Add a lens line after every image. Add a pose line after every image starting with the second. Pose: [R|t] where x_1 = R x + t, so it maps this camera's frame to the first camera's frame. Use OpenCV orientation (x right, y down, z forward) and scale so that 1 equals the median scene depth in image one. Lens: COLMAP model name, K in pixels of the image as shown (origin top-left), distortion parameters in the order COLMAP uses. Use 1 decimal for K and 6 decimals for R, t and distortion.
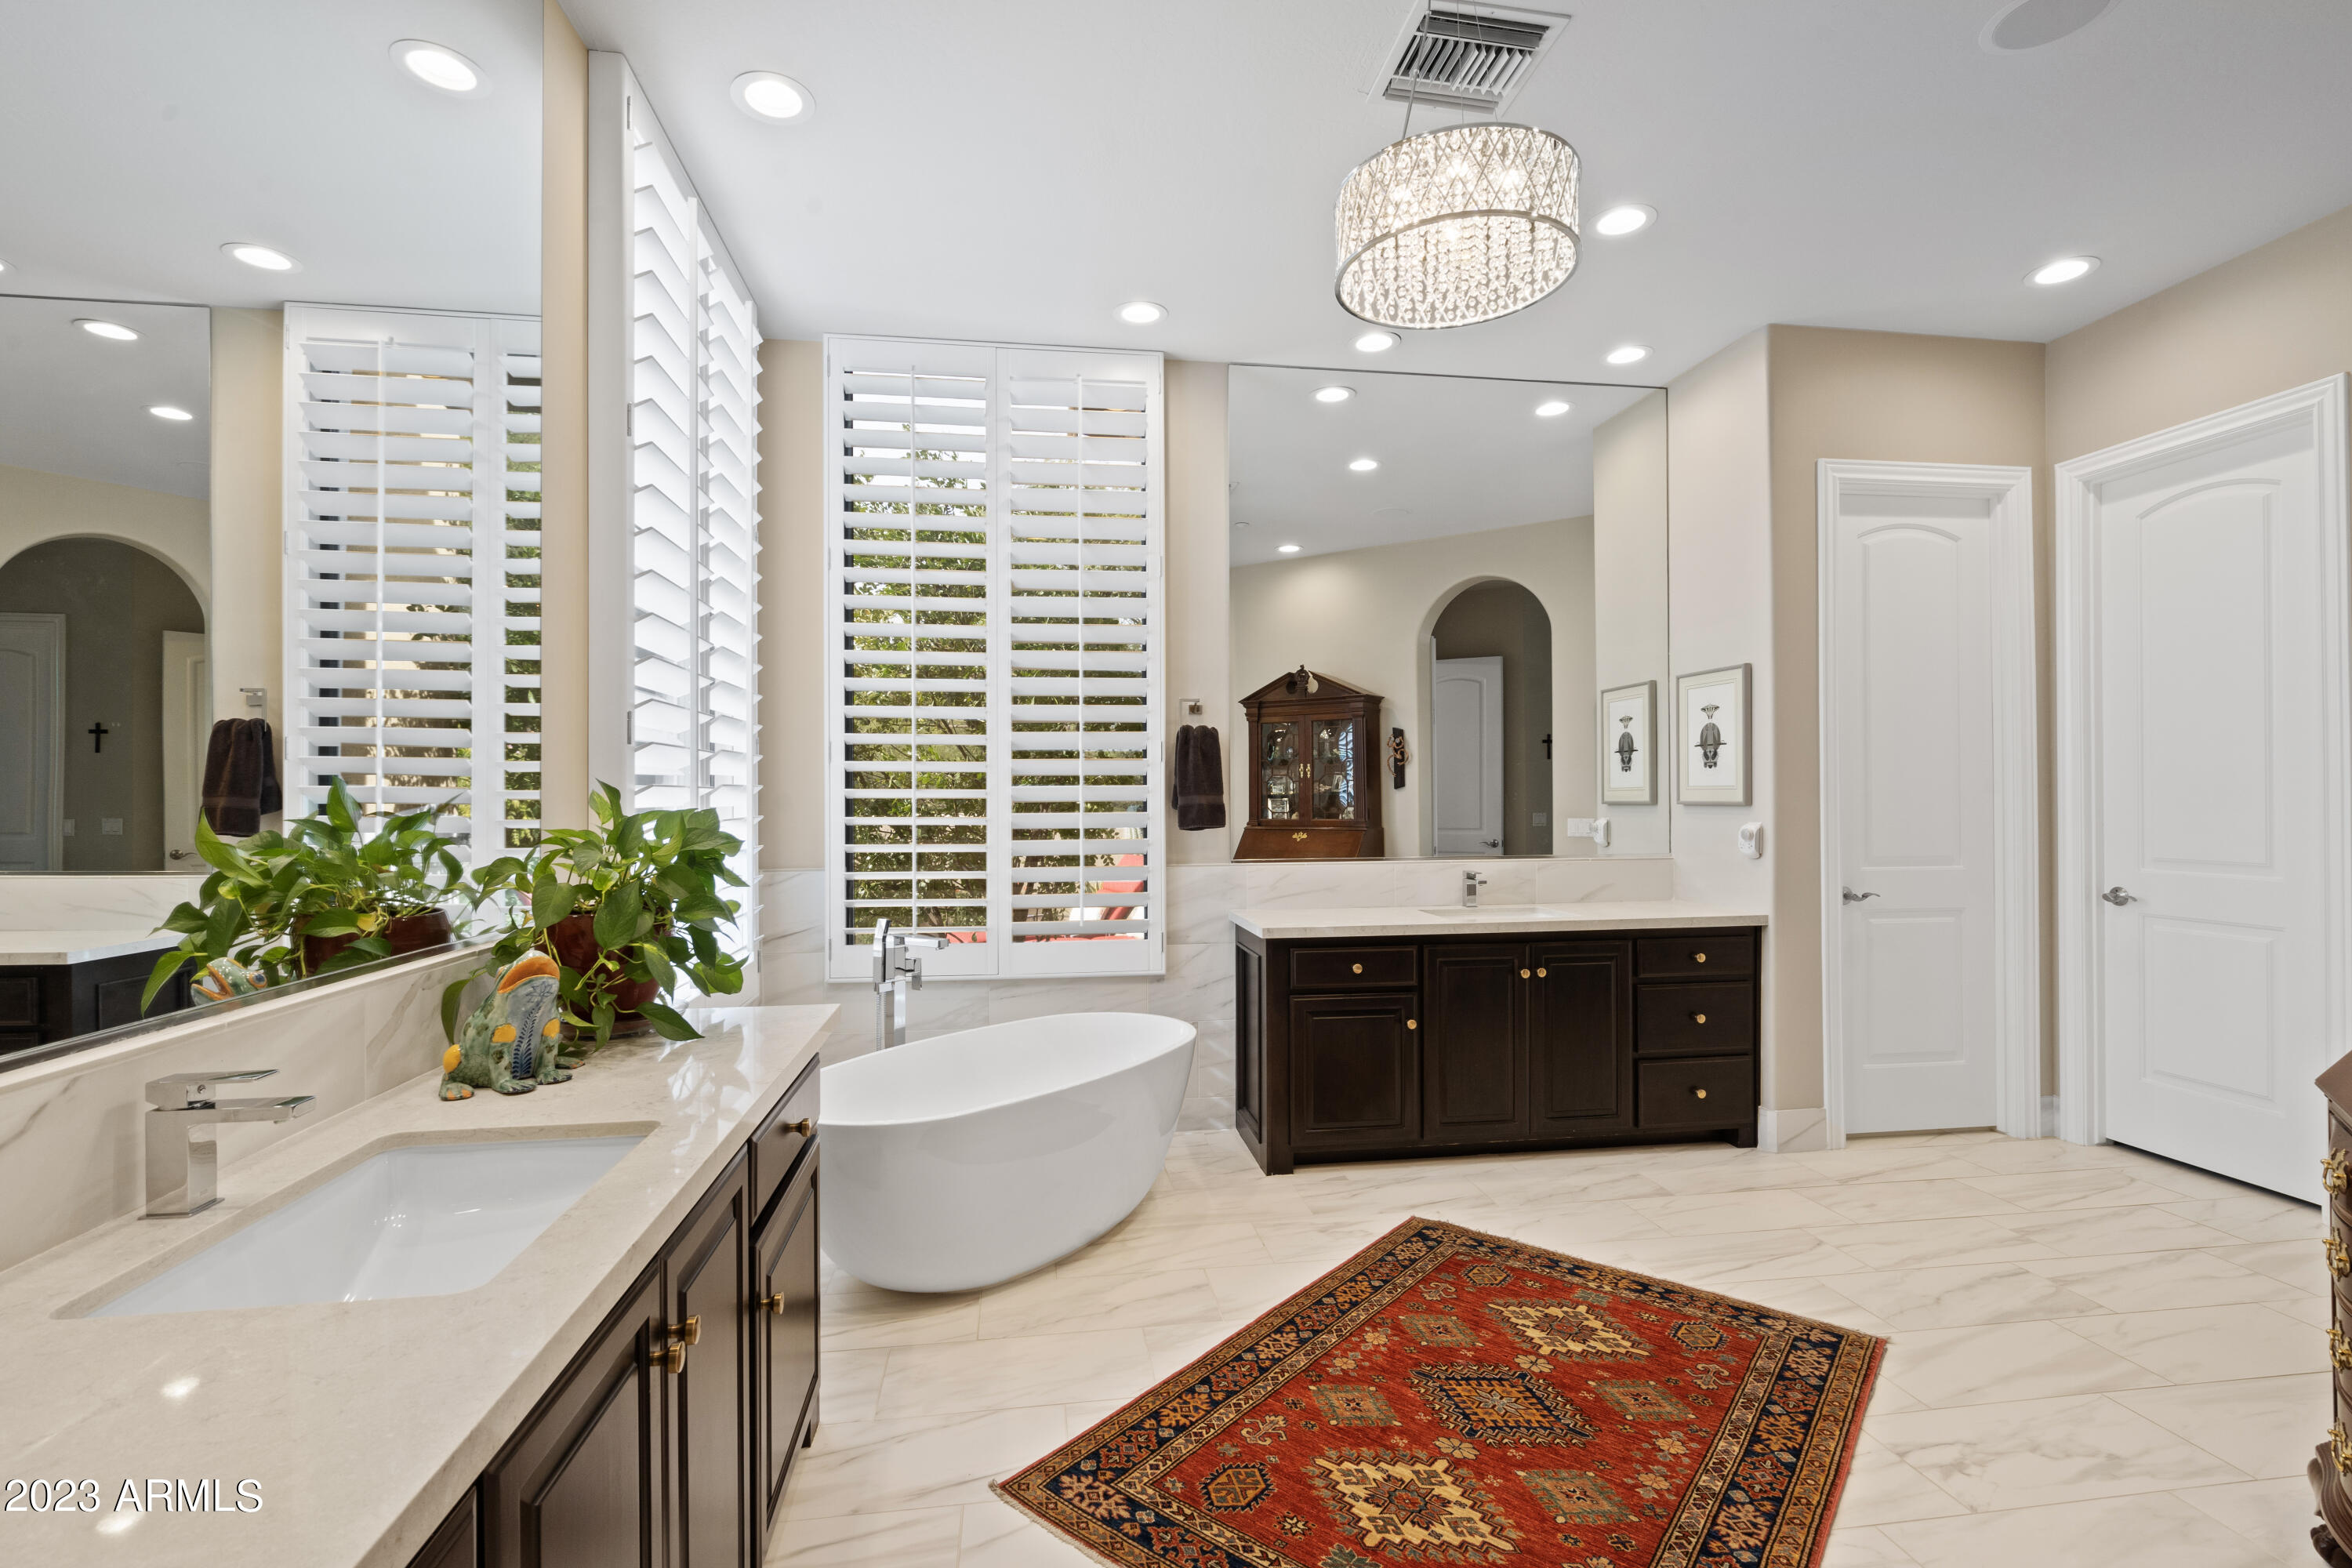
lens RADIAL K [[1082.3, 0, 1177.9], [0, 1082.3, 789.4], [0, 0, 1]] dist [-0.007096, 0.003099]
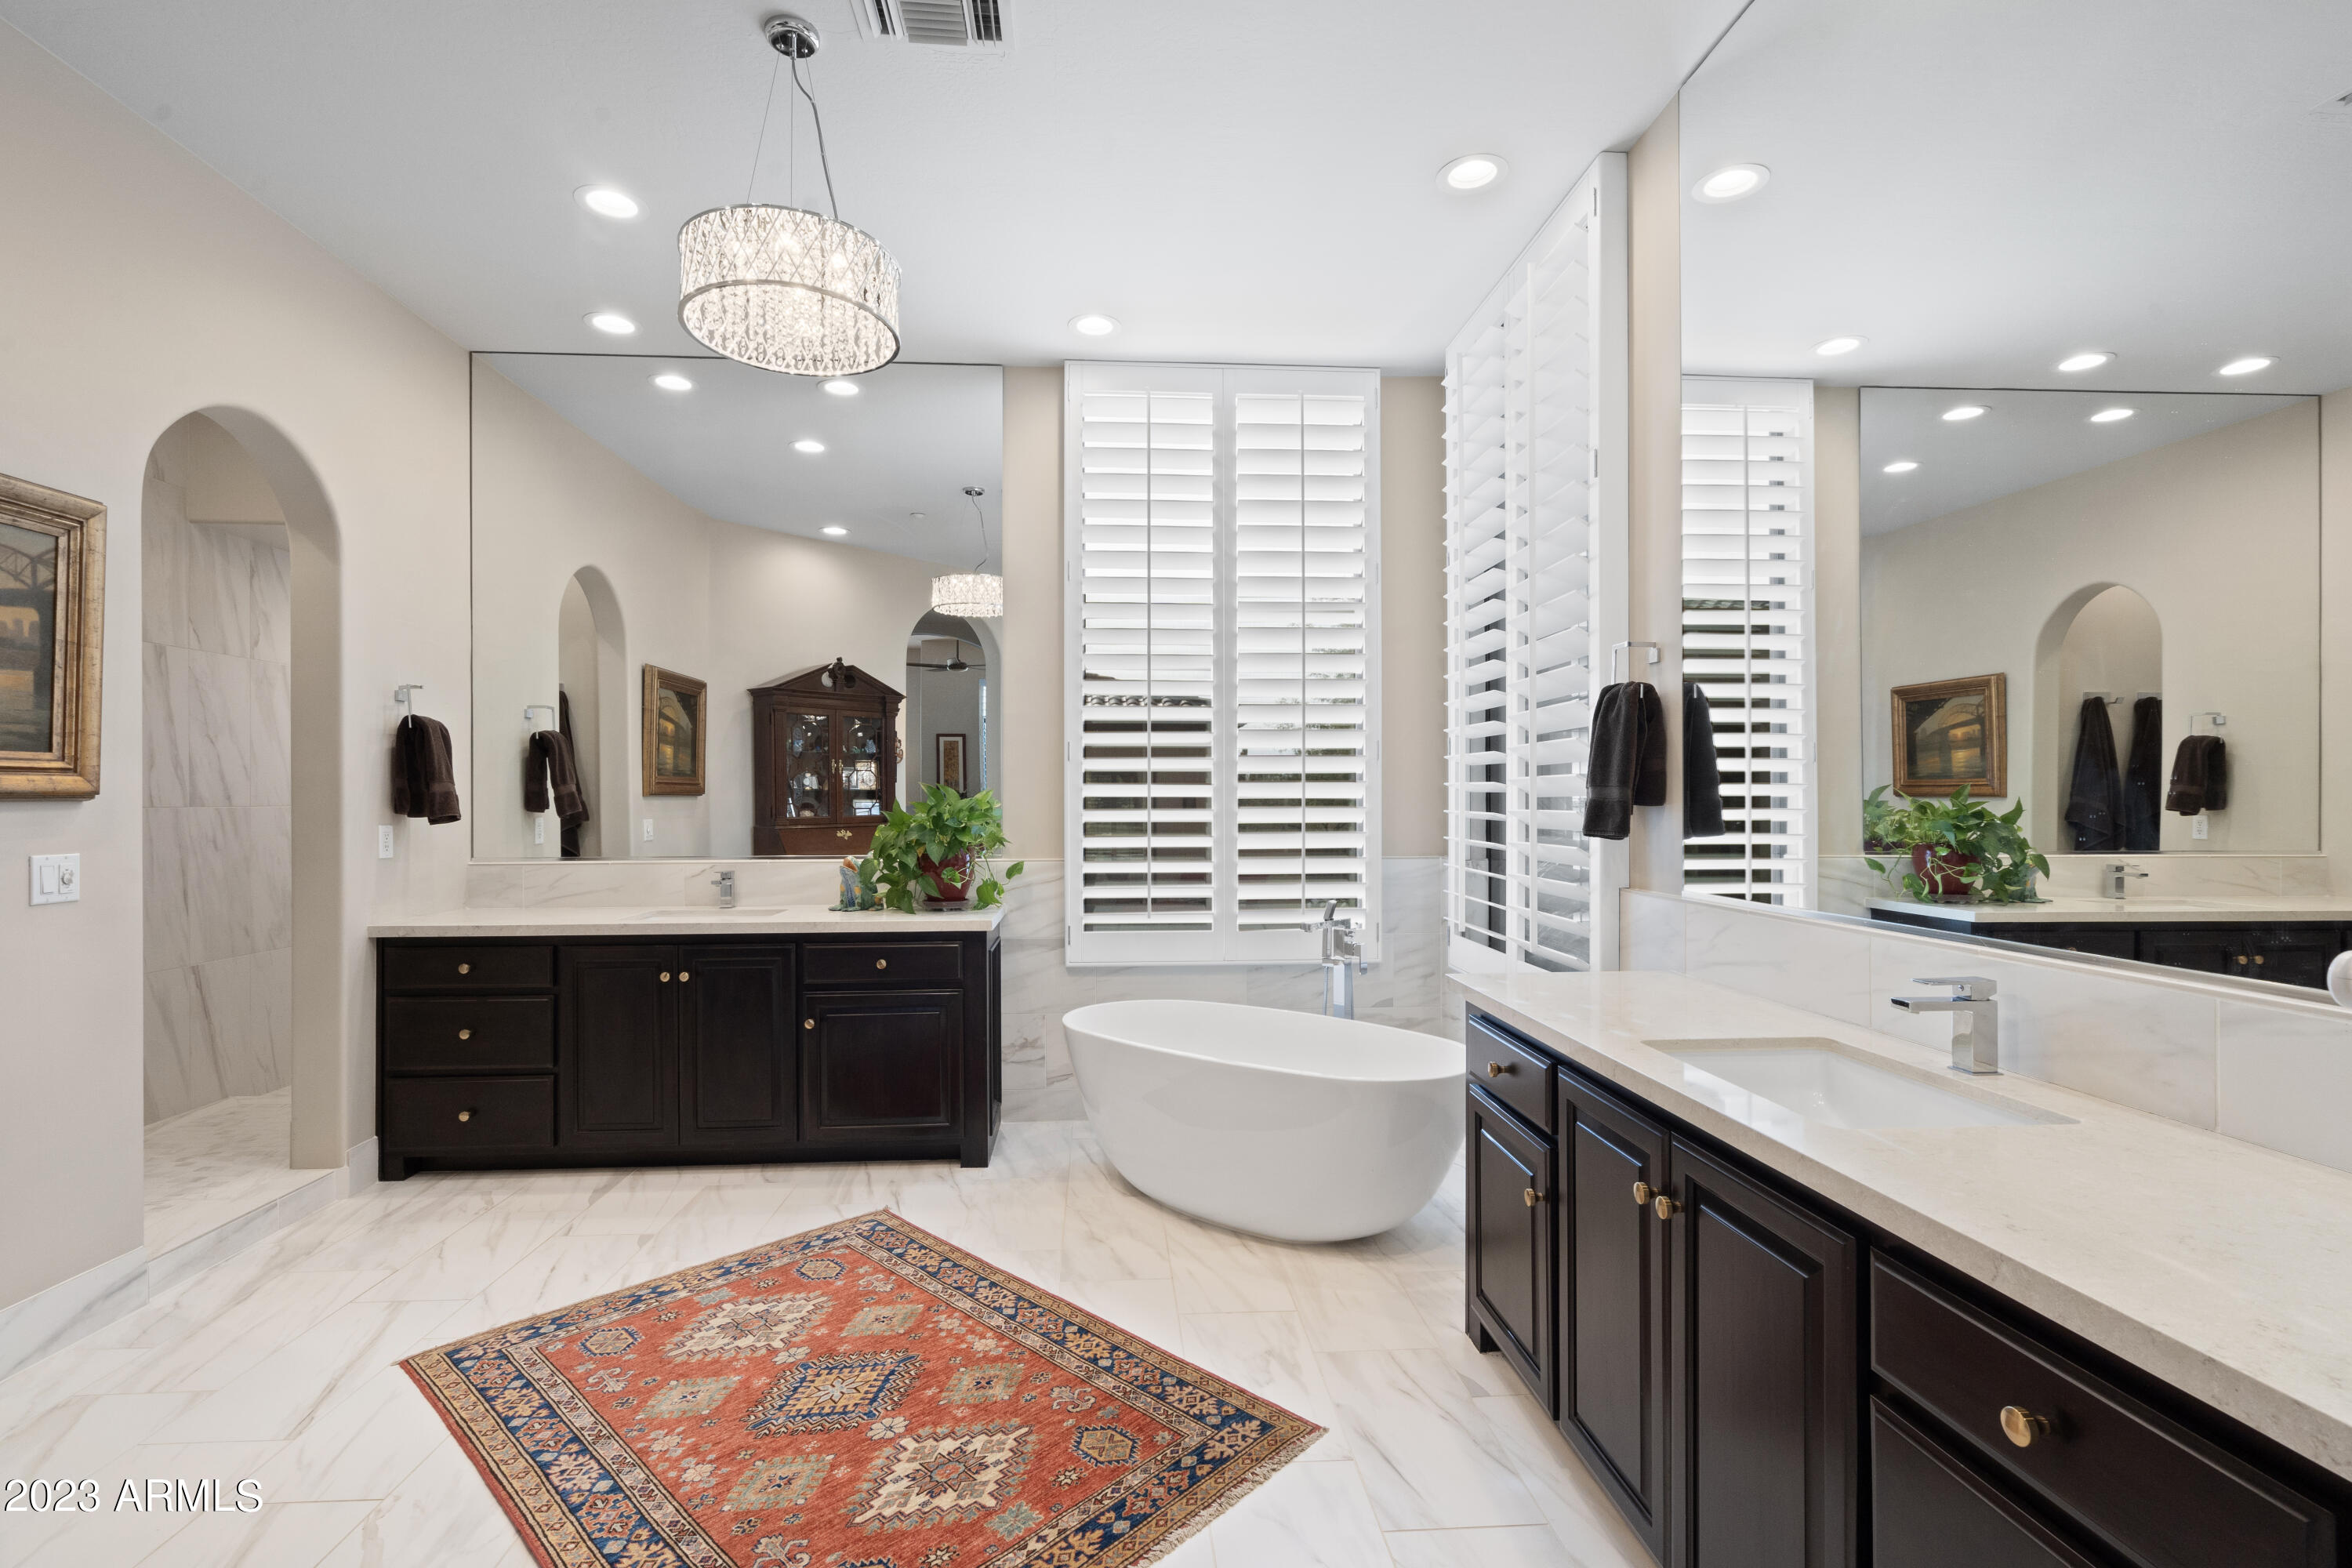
lens RADIAL K [[1082.3, 0, 1163.3], [0, 1082.3, 792.6], [0, 0, 1]] dist [-0.007096, 0.003099]
pose [[-0.092148, 0.001759, -0.995744, 1.088129], [0.010433, 0.999945, 0.000801, 0.007298], [0.995691, -0.010315, -0.092161, 1.195235]]
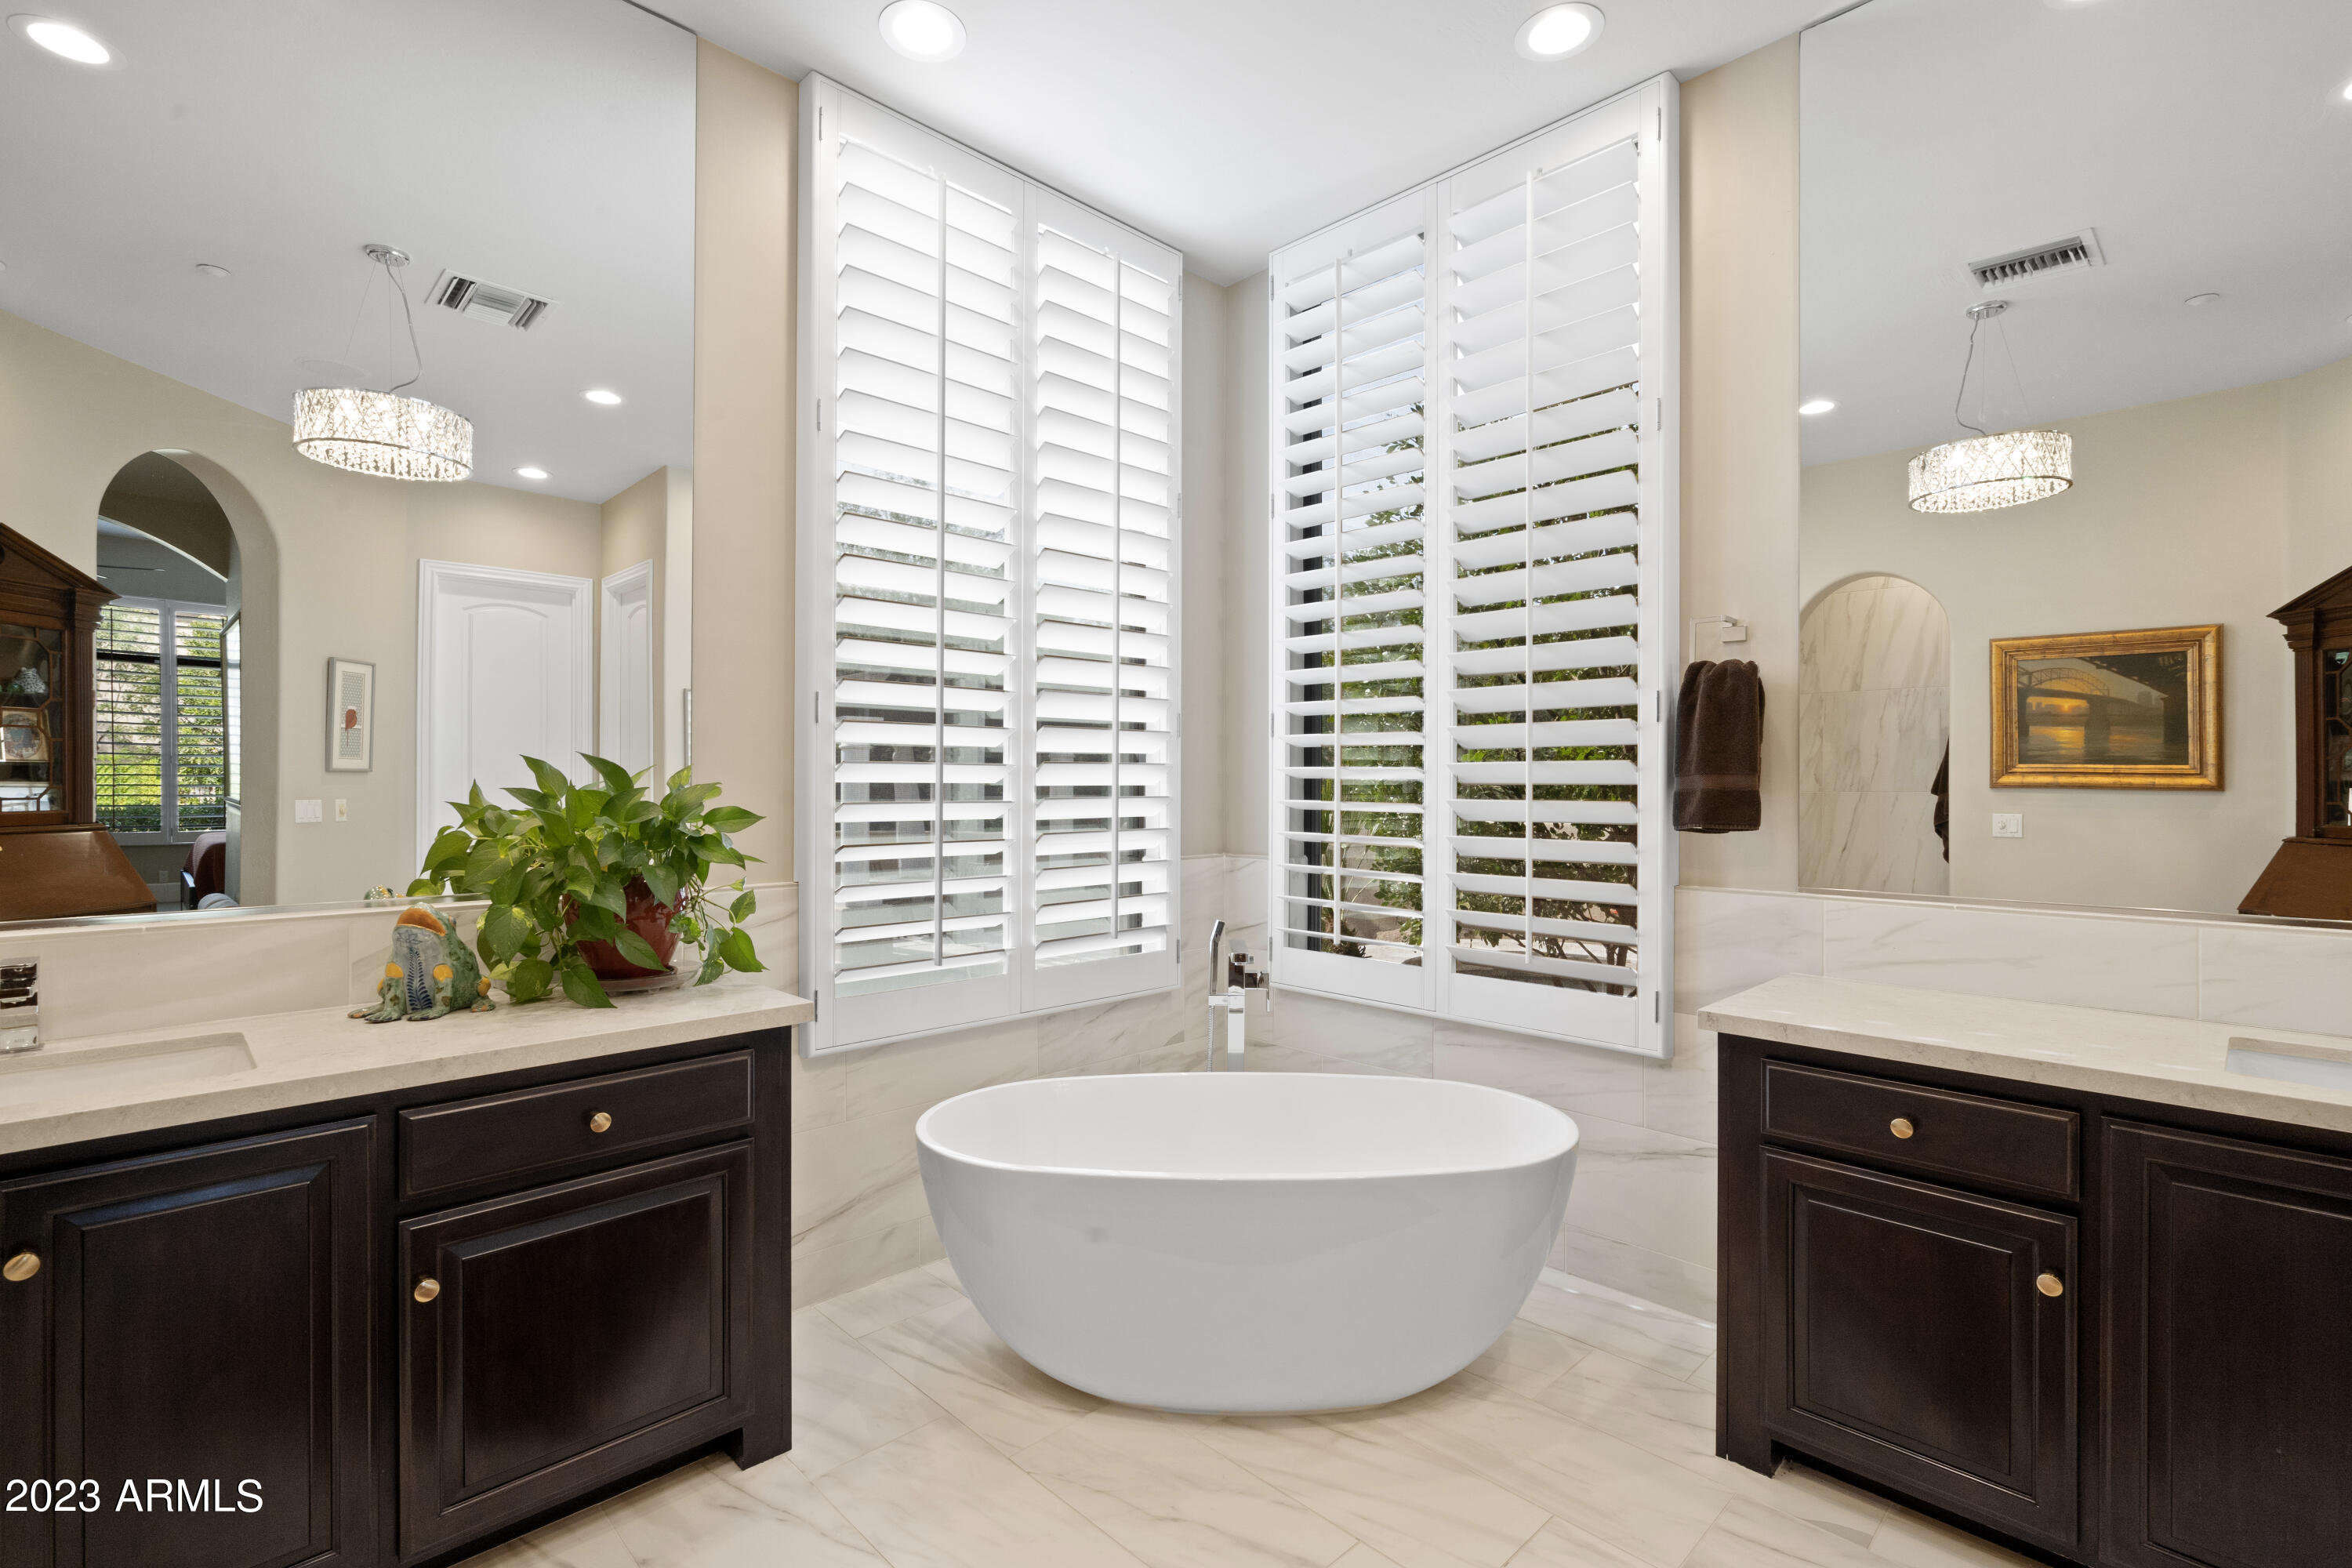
lens RADIAL K [[1082.3, 0, 1182.7], [0, 1082.3, 775.5], [0, 0, 1]] dist [-0.007096, 0.003099]
pose [[0.585273, 0.002820, -0.810831, 0.508754], [-0.001545, 0.999996, 0.002363, 0.006185], [0.810835, -0.000130, 0.585275, 0.613865]]
